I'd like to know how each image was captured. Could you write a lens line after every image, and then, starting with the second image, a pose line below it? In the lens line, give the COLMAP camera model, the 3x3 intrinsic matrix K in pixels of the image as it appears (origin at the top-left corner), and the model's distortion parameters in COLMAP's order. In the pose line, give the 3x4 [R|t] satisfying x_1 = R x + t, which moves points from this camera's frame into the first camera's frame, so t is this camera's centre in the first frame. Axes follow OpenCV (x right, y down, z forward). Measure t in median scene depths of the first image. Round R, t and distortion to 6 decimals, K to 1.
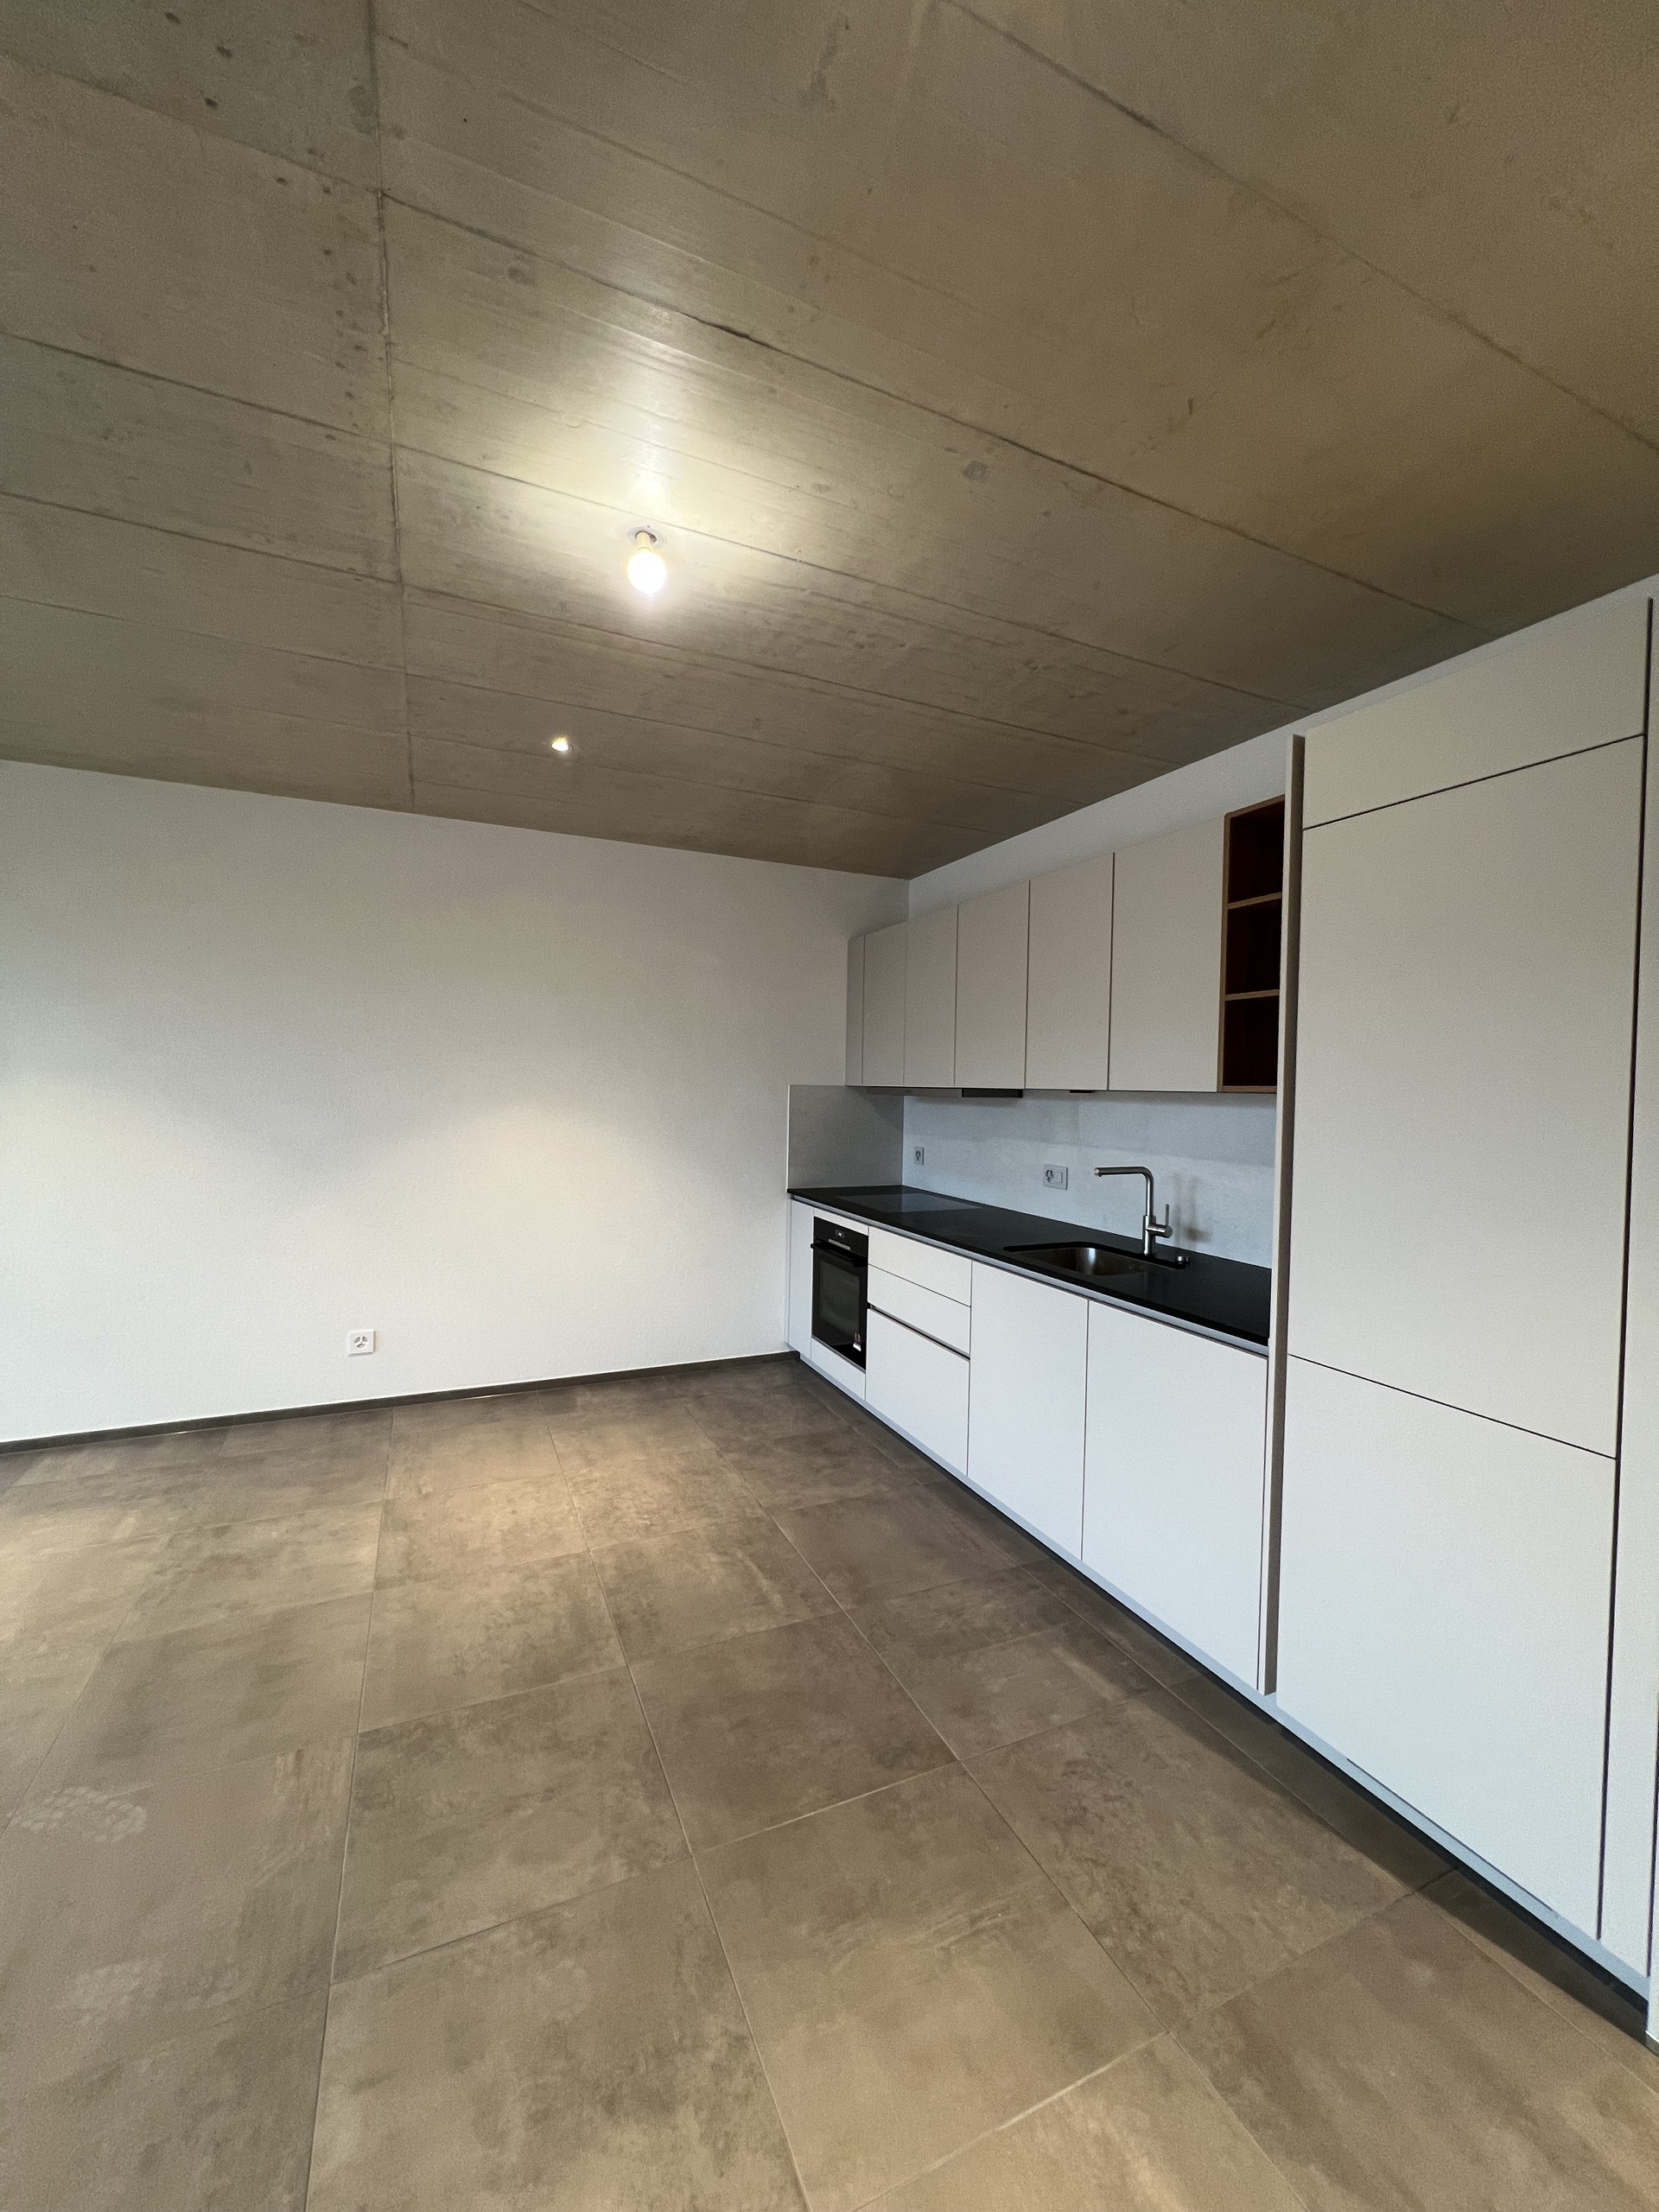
lens RADIAL K [[887.0, 0, 829.5], [0, 887.0, 1106.0], [0, 0, 1]] dist [0.001992, 0.000422]
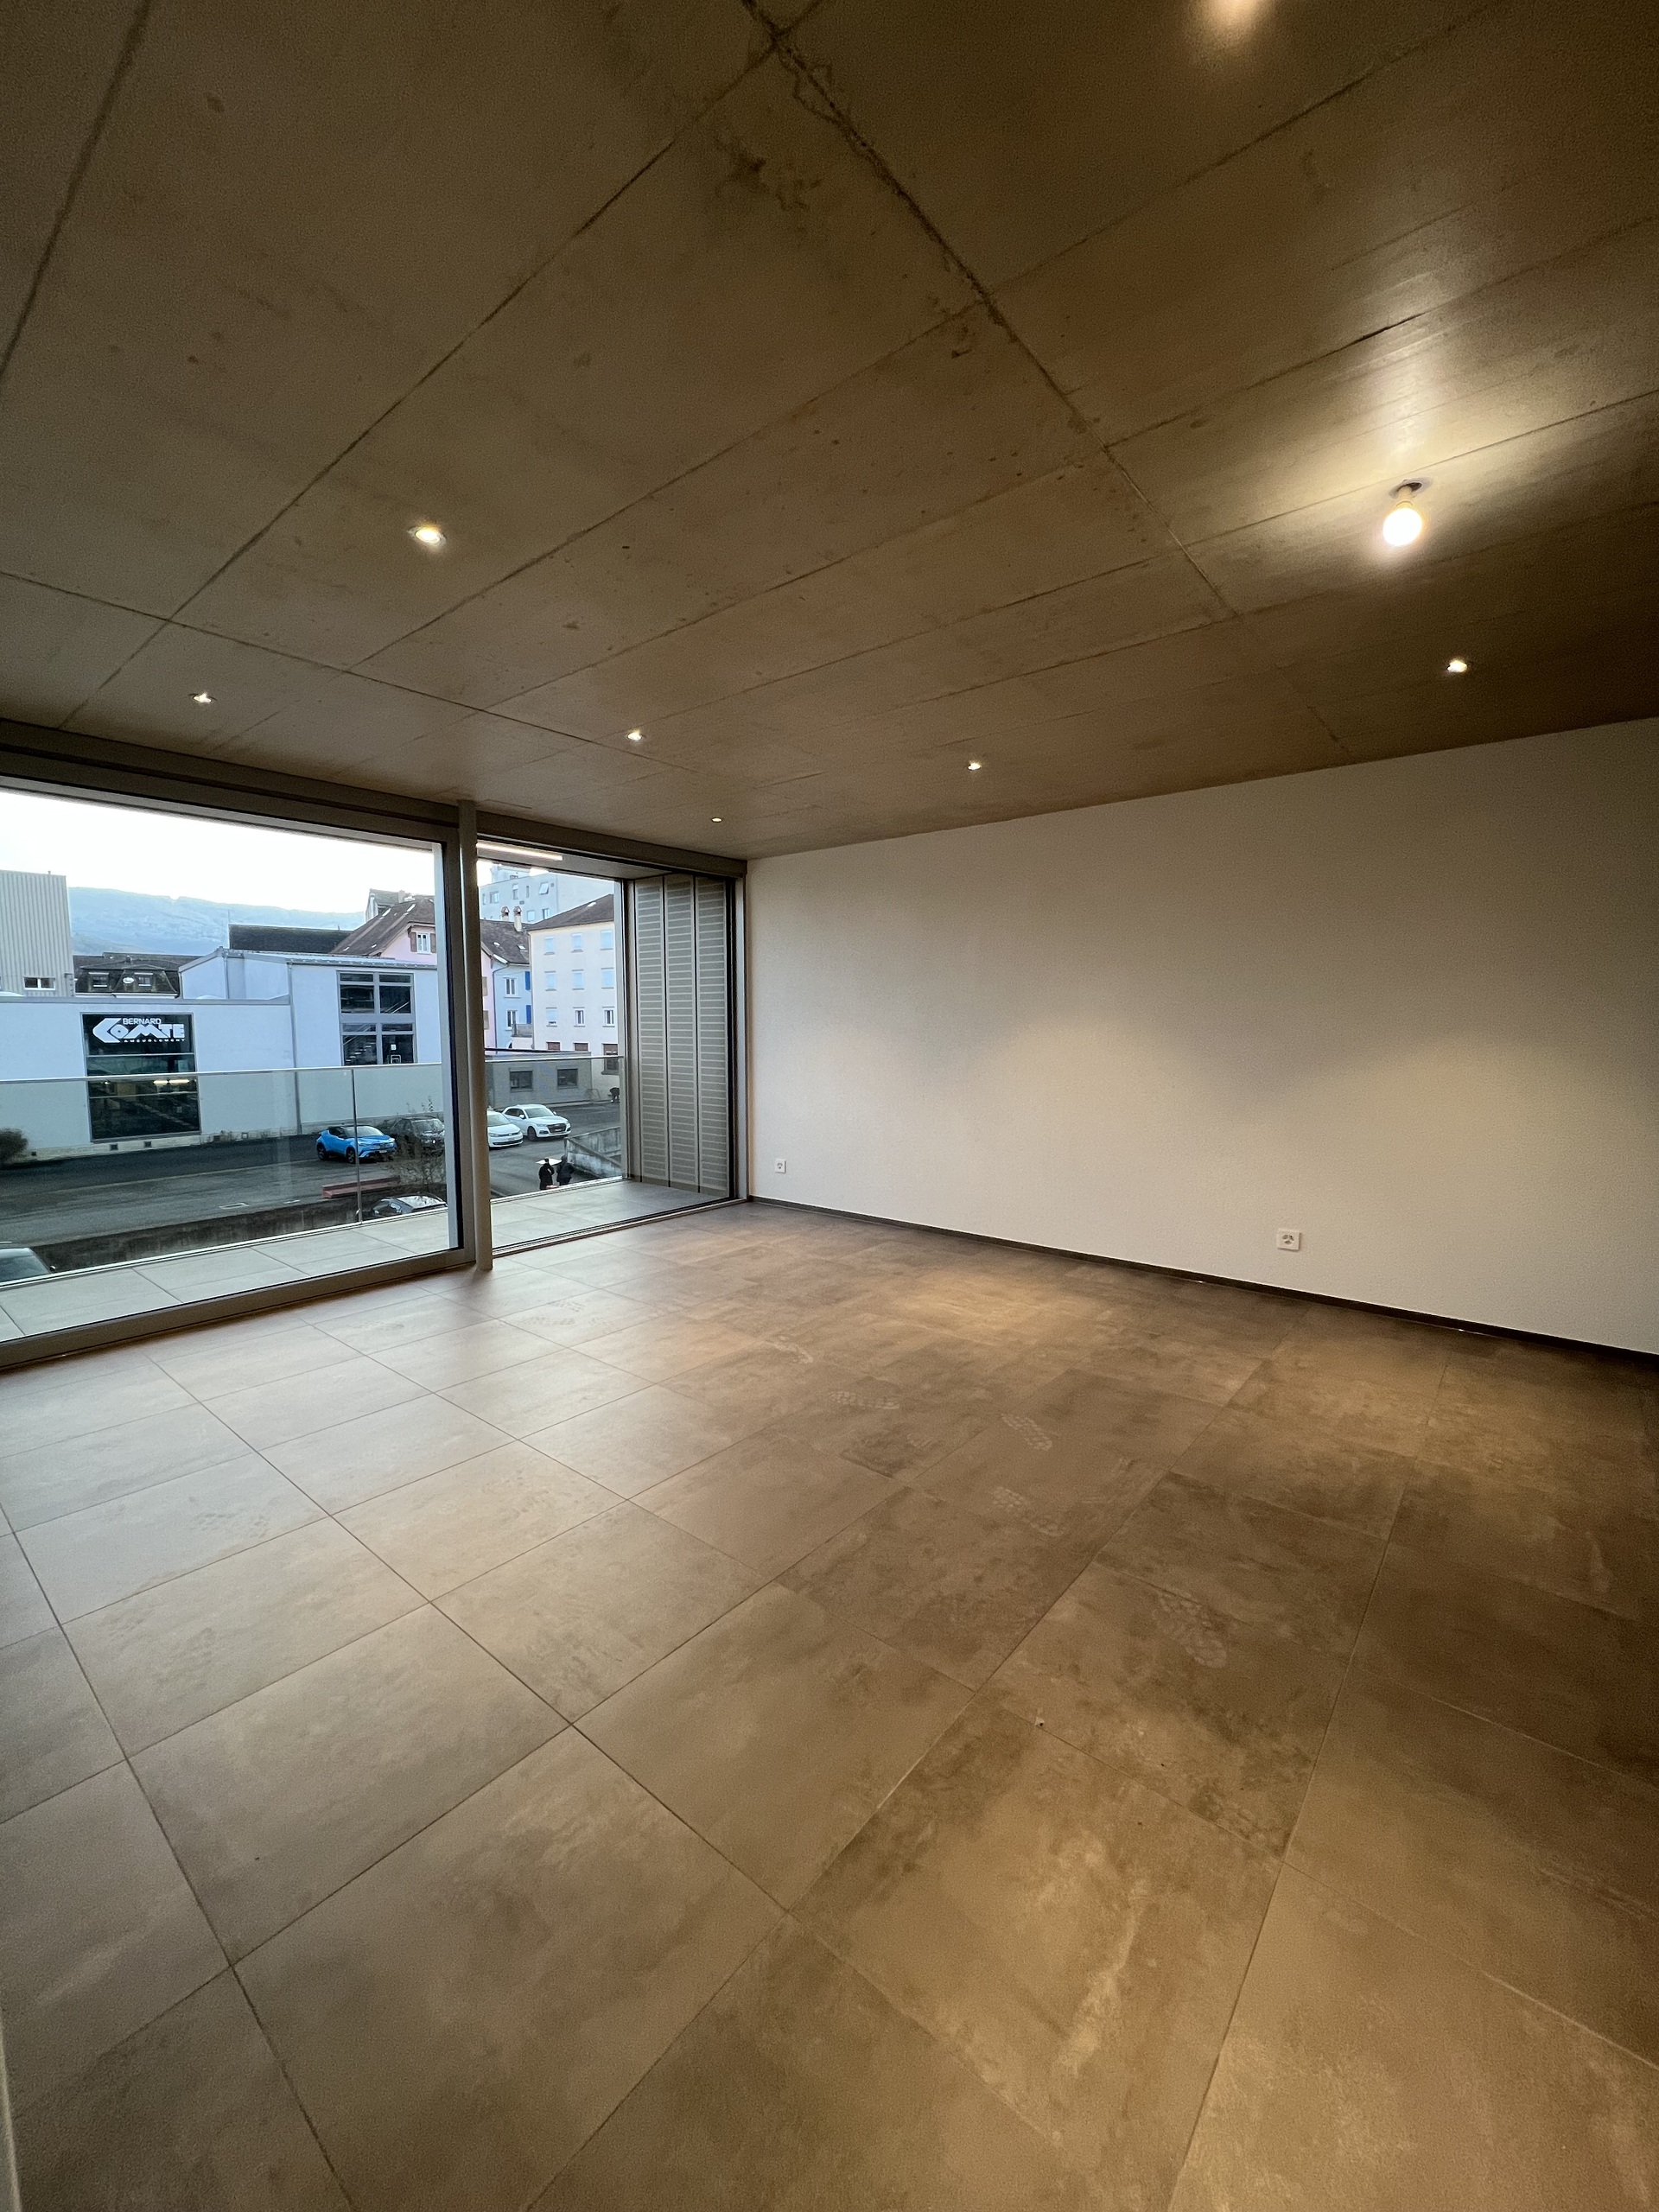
lens RADIAL K [[887.0, 0, 829.5], [0, 887.0, 1106.0], [0, 0, 1]] dist [0.001992, 0.000422]
pose [[0.436547, 0.069722, -0.896976, 0.365466], [-0.015035, 0.997419, 0.070212, 0.025745], [0.899556, -0.017165, 0.436469, -0.077253]]
